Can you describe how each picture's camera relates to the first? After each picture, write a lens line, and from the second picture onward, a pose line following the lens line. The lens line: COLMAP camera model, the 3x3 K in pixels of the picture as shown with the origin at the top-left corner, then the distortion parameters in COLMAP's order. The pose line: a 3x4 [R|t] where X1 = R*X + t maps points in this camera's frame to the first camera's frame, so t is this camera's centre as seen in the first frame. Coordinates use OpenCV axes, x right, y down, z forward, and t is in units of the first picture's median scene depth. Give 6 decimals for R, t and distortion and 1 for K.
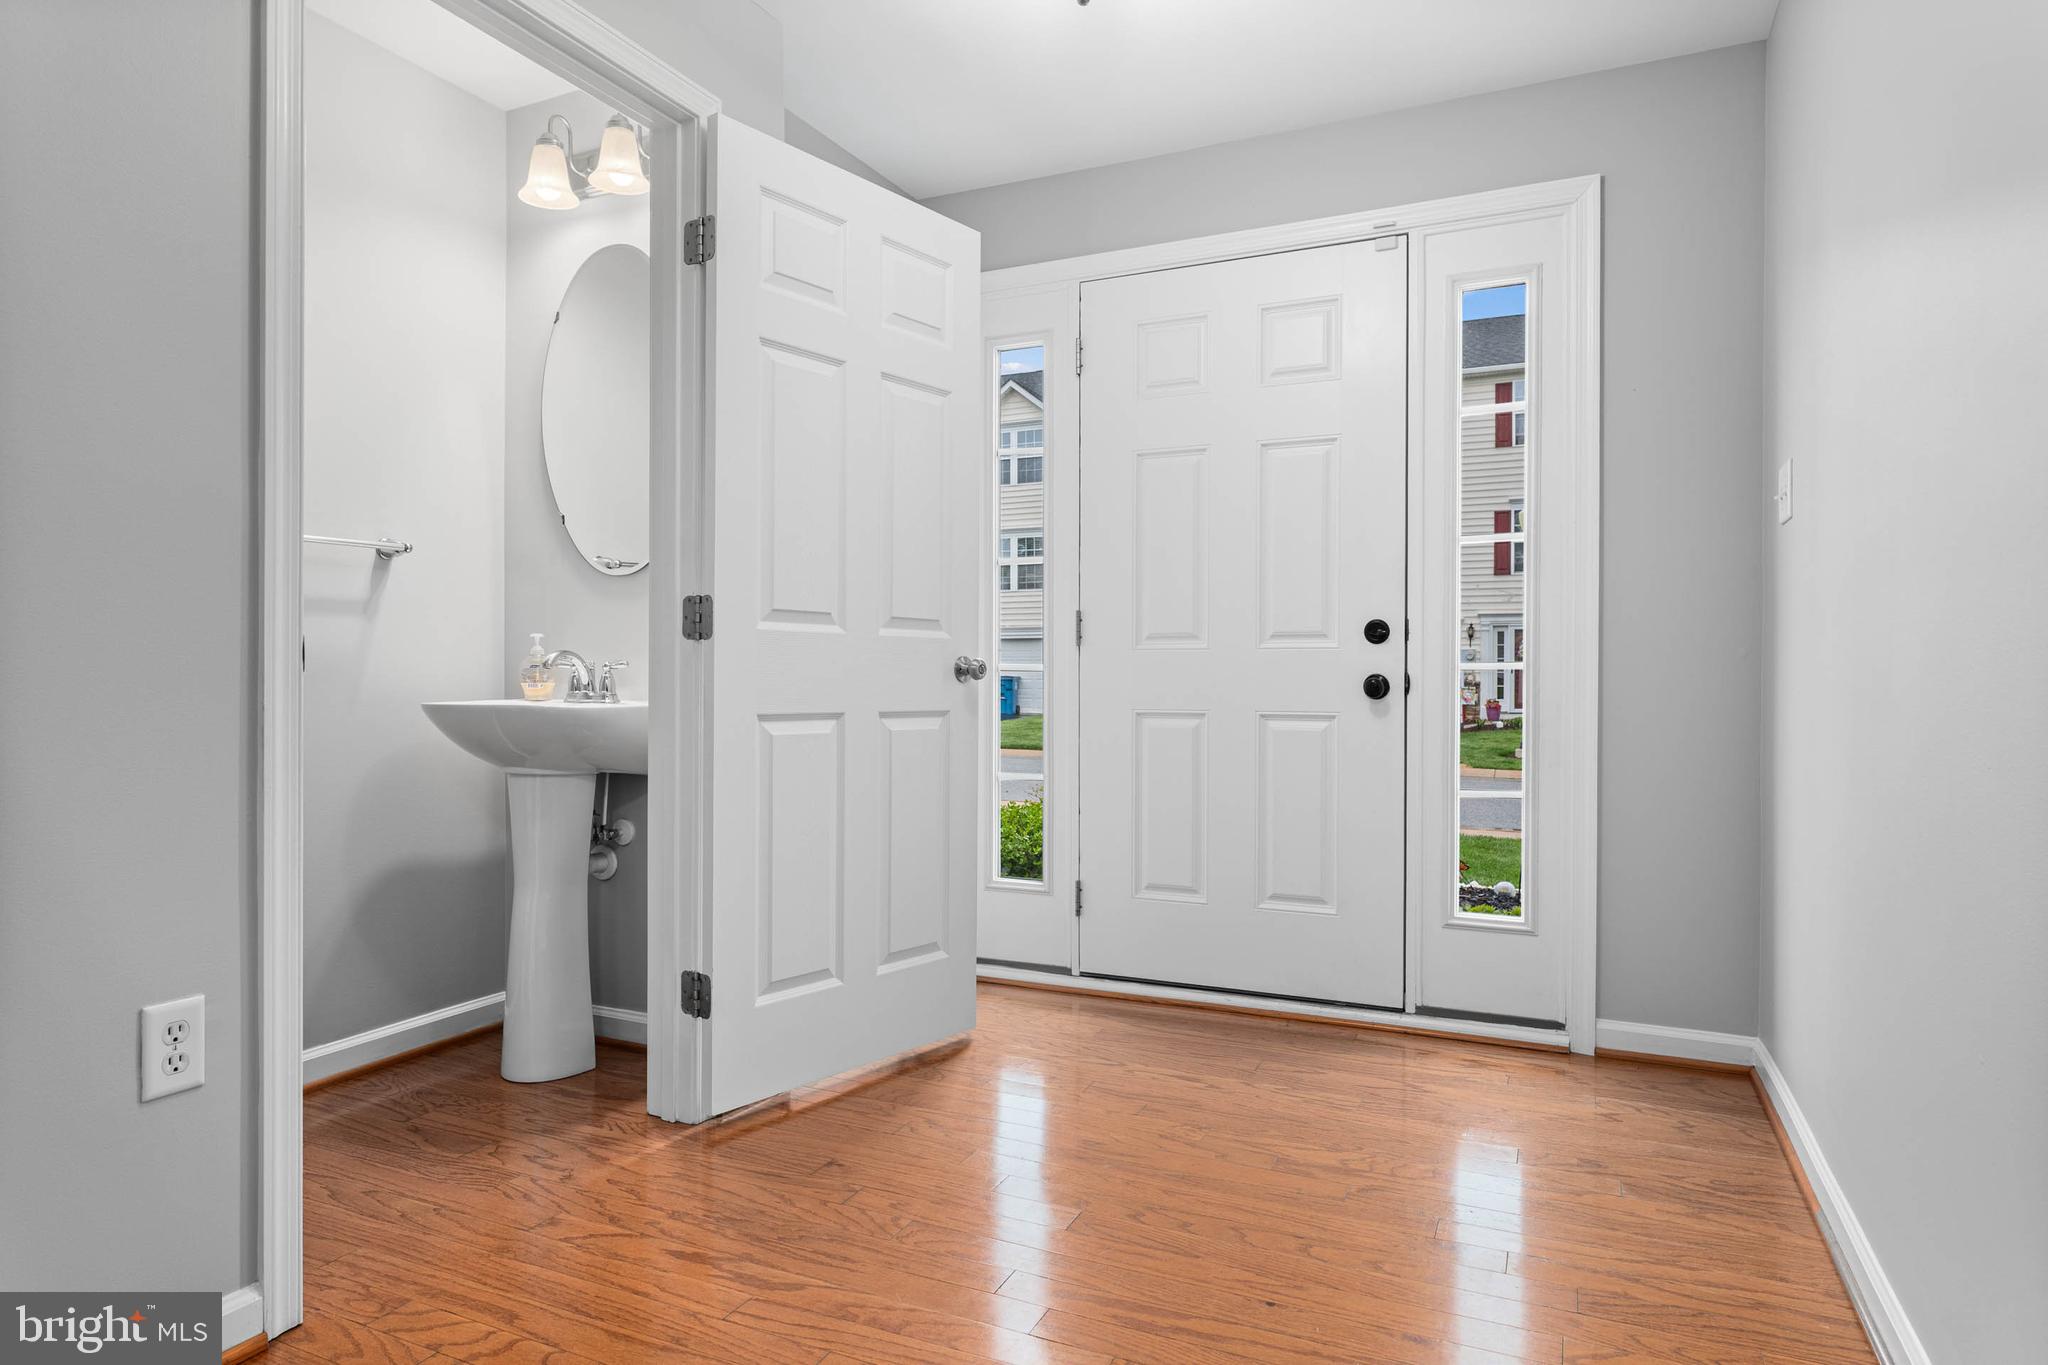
lens RADIAL K [[1191.9, 0, 1024.0], [0, 1191.9, 682.5], [0, 0, 1]] dist [0.000385, -0.001149]
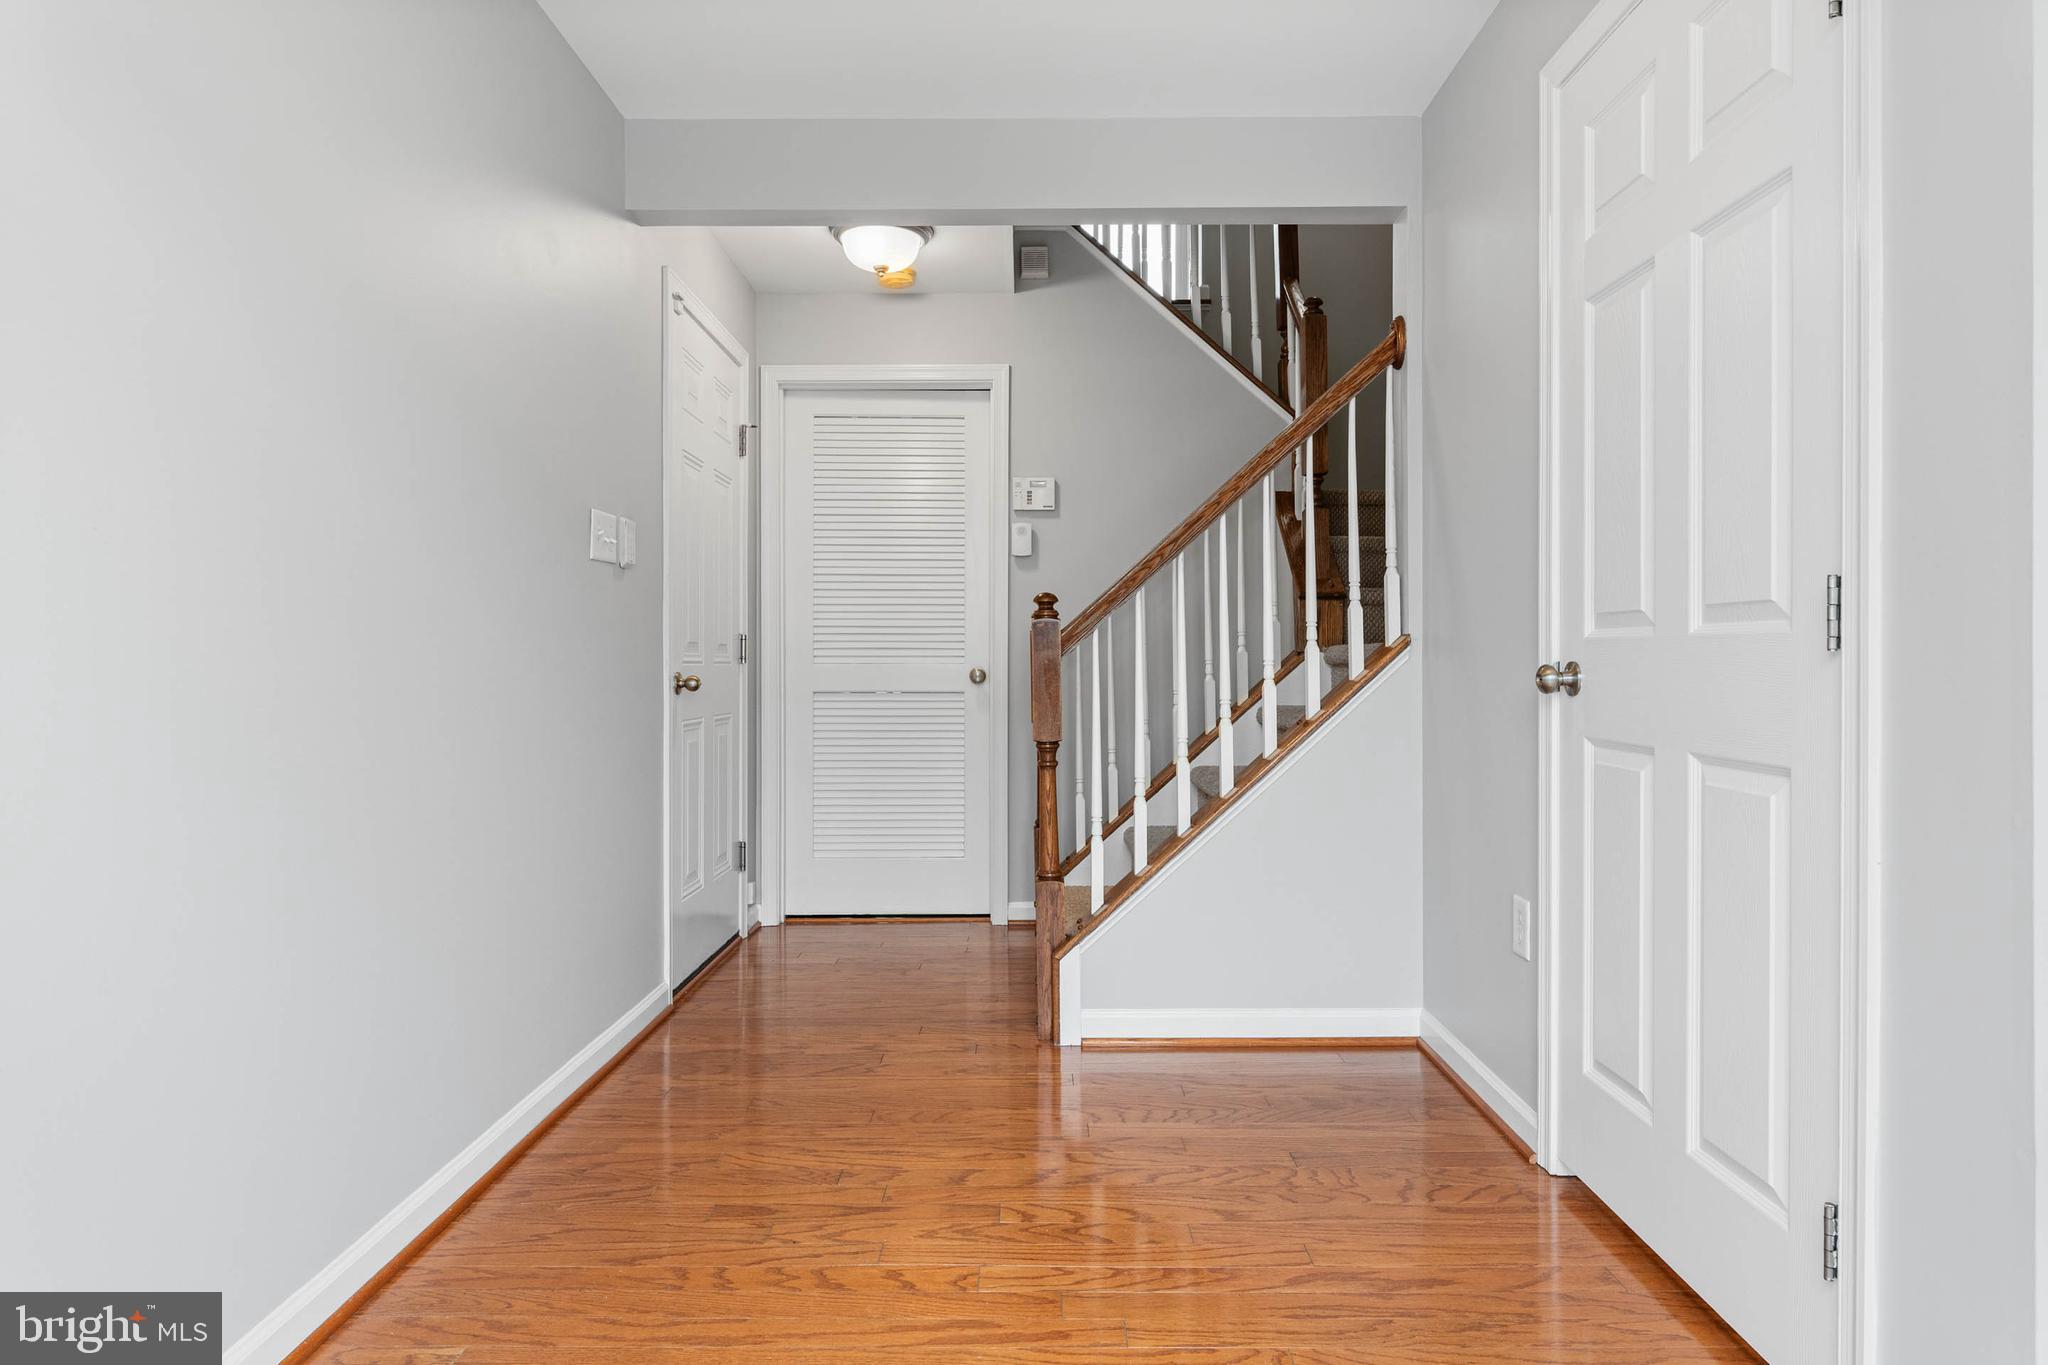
lens RADIAL K [[1191.9, 0, 1024.0], [0, 1191.9, 682.5], [0, 0, 1]] dist [0.000385, -0.001149]
pose [[-0.911573, 0.004799, -0.411110, 0.279573], [-0.004181, 0.999772, 0.020941, -0.024043], [0.411117, 0.020808, -0.911345, 1.139048]]
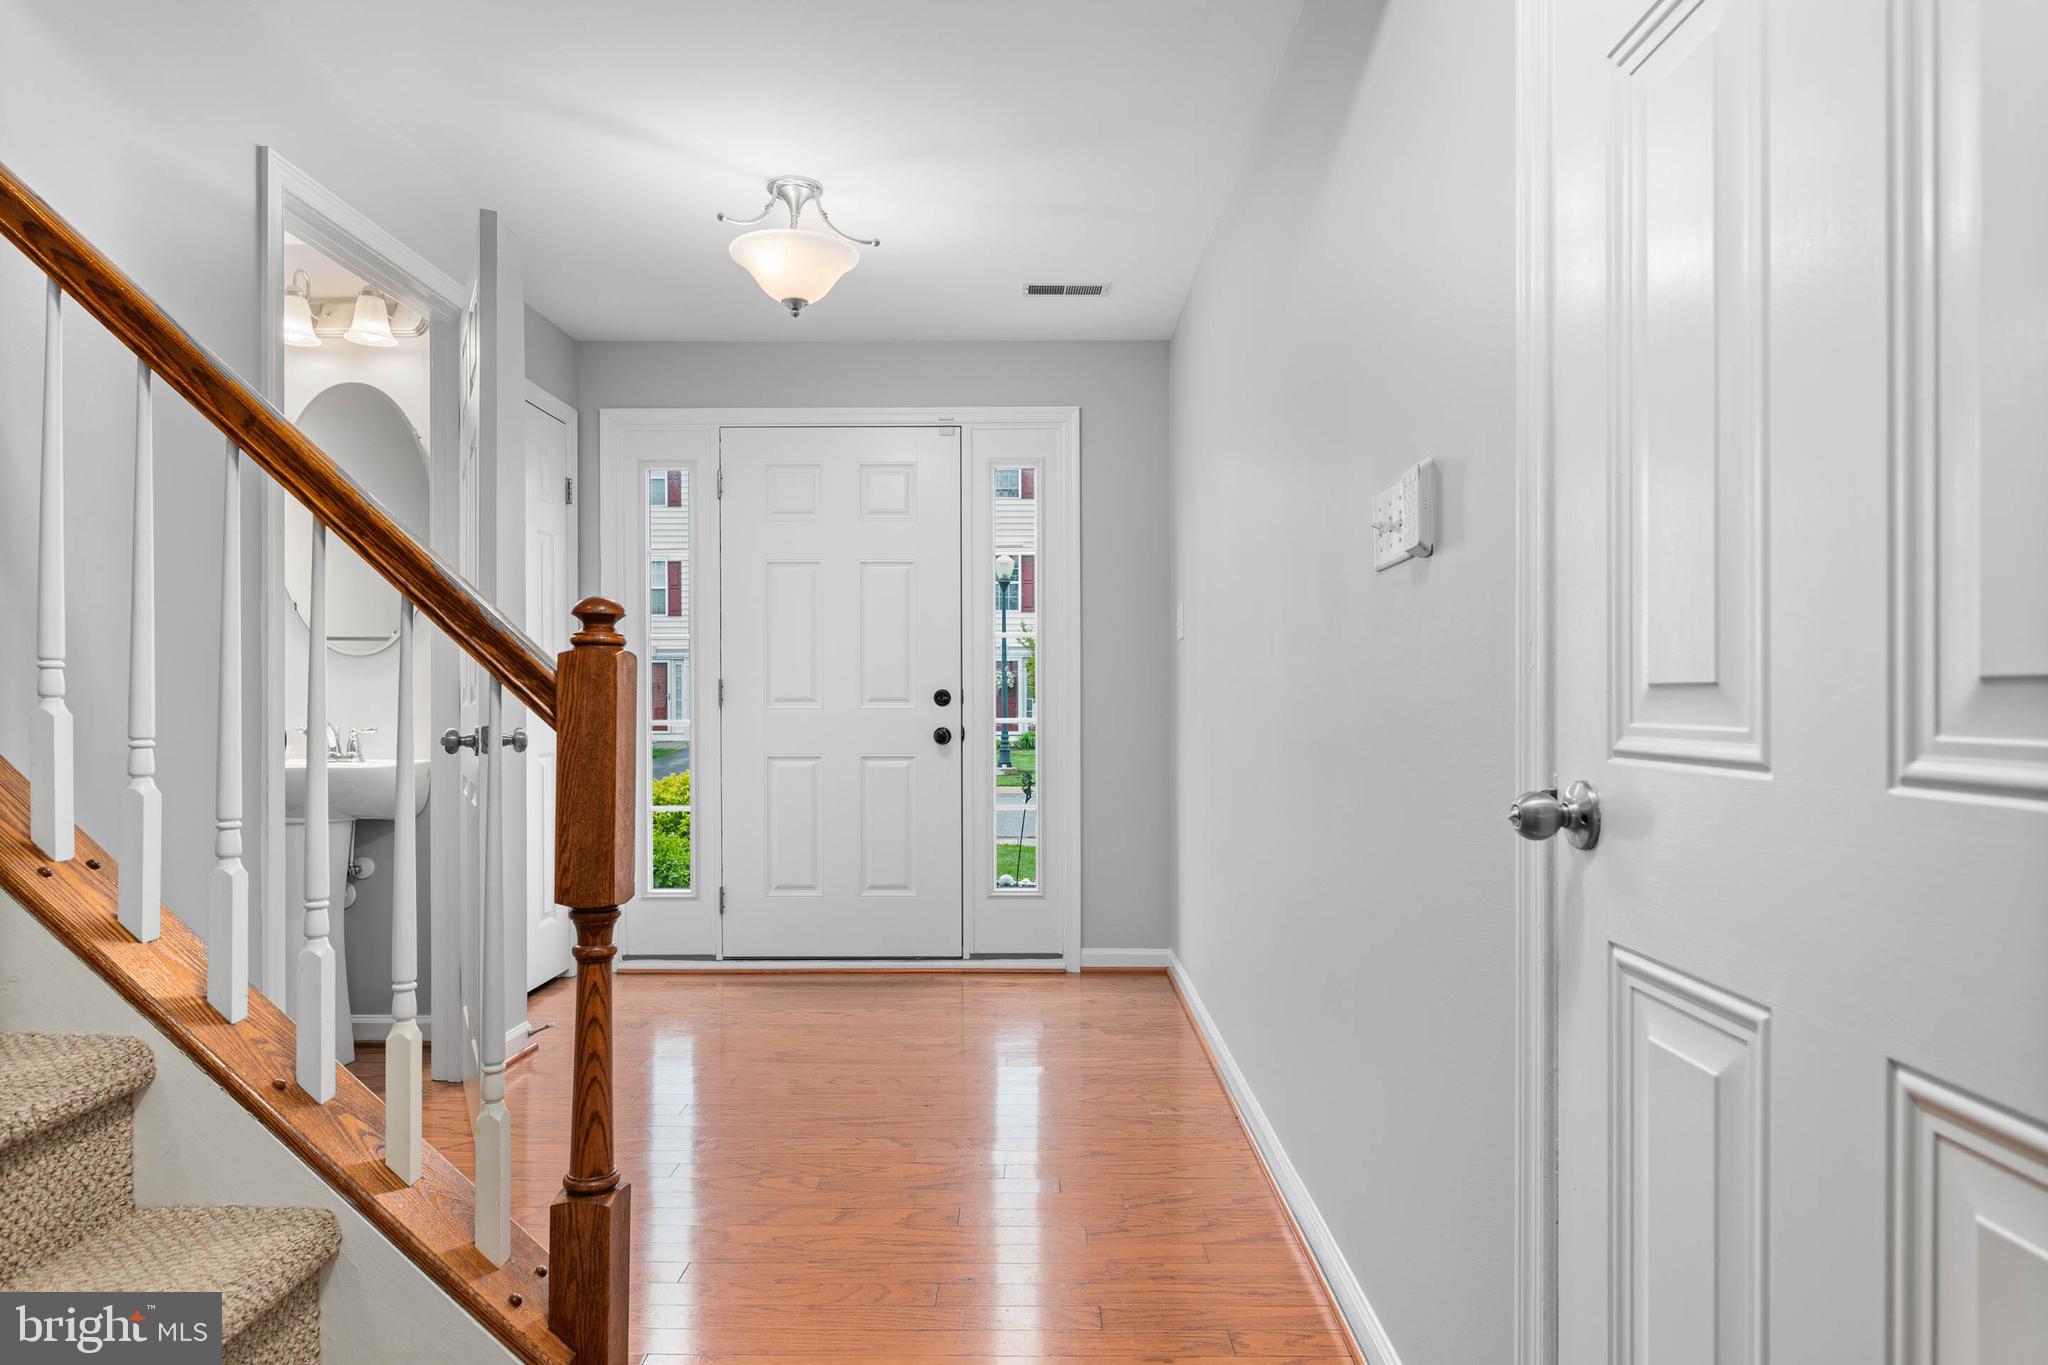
lens RADIAL K [[1191.9, 0, 1024.0], [0, 1191.9, 682.5], [0, 0, 1]] dist [0.000385, -0.001149]
pose [[0.911352, 0.001414, 0.411625, -0.228968], [0.006767, 0.999808, -0.018415, -0.037014], [-0.411572, 0.019568, 0.911167, -0.394442]]
